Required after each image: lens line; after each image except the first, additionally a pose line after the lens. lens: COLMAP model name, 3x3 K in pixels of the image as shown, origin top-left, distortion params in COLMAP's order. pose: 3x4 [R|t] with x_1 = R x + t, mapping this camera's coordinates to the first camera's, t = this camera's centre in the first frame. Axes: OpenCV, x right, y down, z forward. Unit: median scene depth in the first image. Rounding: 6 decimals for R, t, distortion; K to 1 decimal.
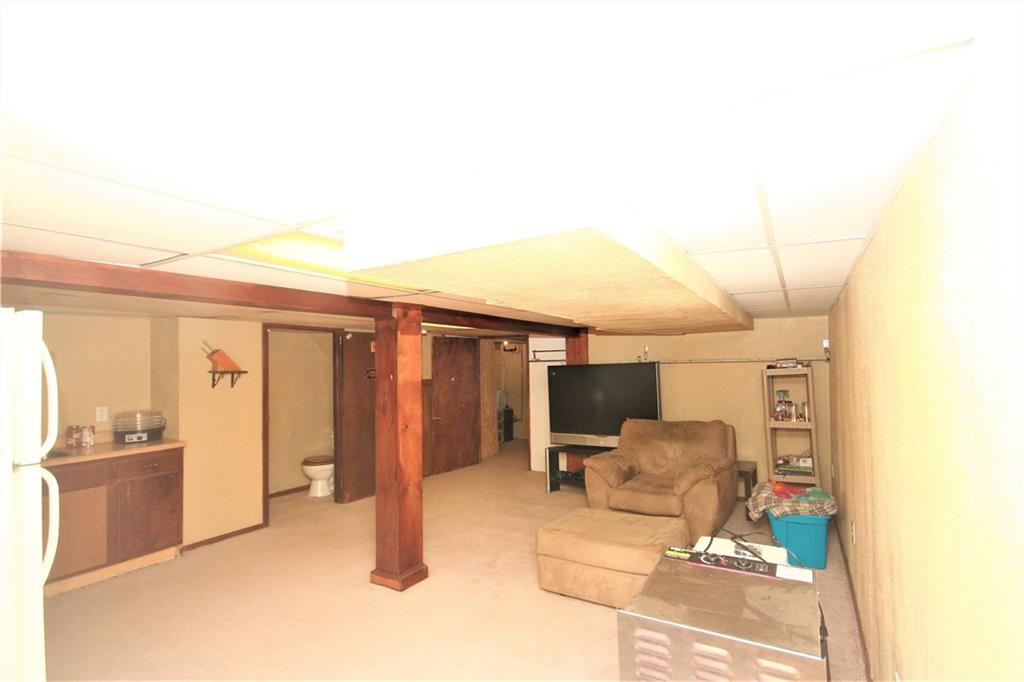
lens RADIAL K [[497.8, 0, 513.9], [0, 497.8, 363.3], [0, 0, 1]] dist [0.001459, 0.000148]
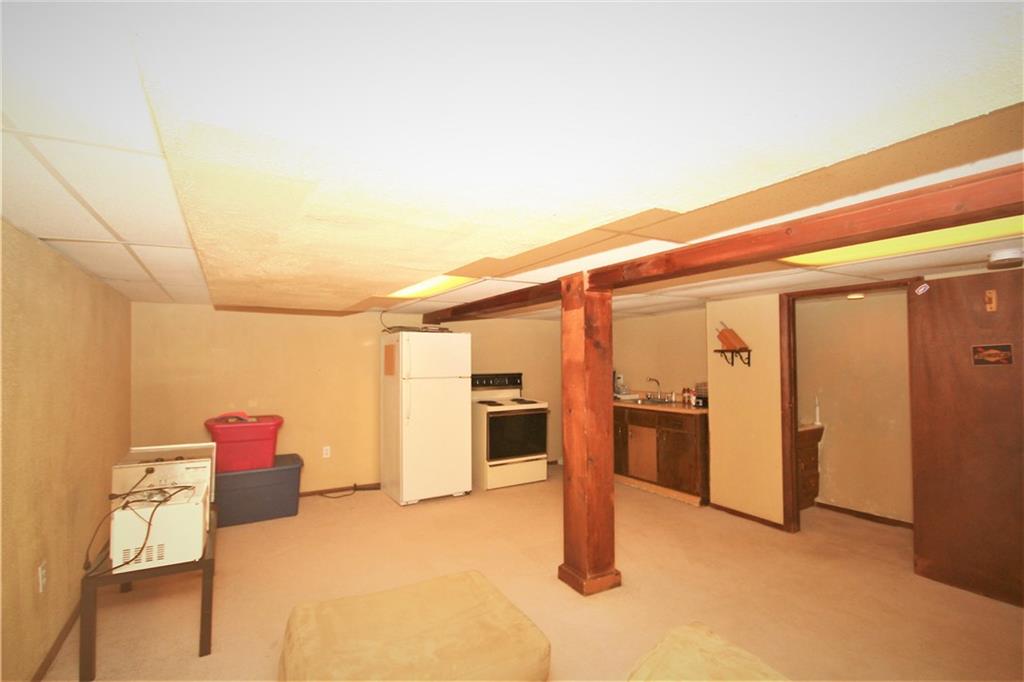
lens RADIAL K [[472.7, 0, 513.1], [0, 472.7, 347.8], [0, 0, 1]] dist [0.001432, 0.000096]
pose [[-0.484466, -0.005888, -0.874790, 0.514878], [0.015872, 0.999754, -0.015520, 0.020127], [0.874666, -0.021403, -0.484254, 1.146573]]
